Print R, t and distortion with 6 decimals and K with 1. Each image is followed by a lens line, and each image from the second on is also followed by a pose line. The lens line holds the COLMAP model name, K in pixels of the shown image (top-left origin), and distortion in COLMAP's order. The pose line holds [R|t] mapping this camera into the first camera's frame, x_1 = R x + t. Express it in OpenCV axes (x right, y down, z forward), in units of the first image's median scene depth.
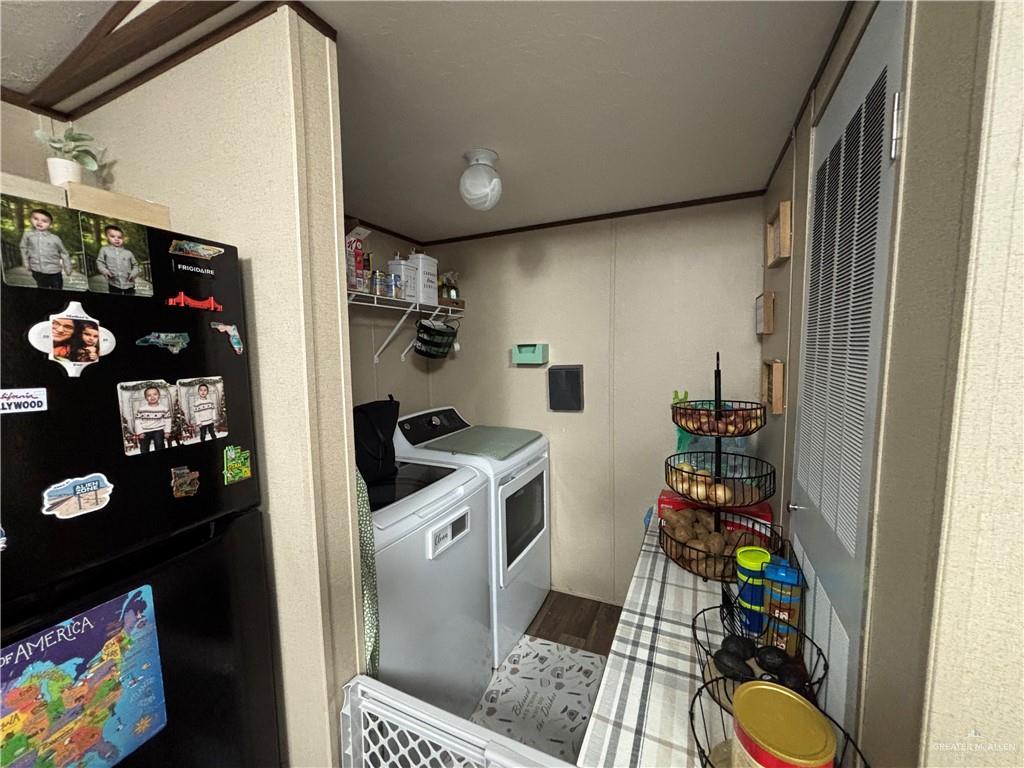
lens RADIAL K [[410.3, 0, 514.6], [0, 410.3, 384.3], [0, 0, 1]] dist [0.000449, 0.000073]
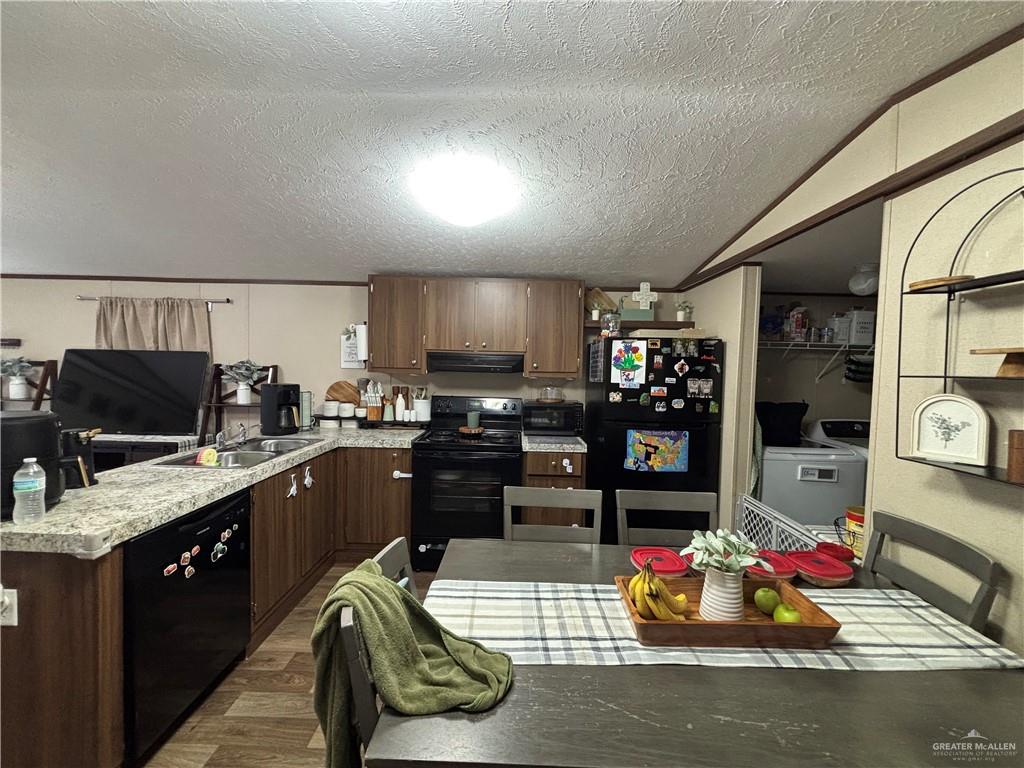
lens RADIAL K [[410.3, 0, 515.5], [0, 410.3, 381.2], [0, 0, 1]] dist [0.000449, 0.000073]
pose [[0.411227, 0.058148, -0.909676, 1.532475], [-0.112564, 0.993564, 0.012625, 0.122879], [0.904556, 0.097205, 0.415126, -1.686188]]
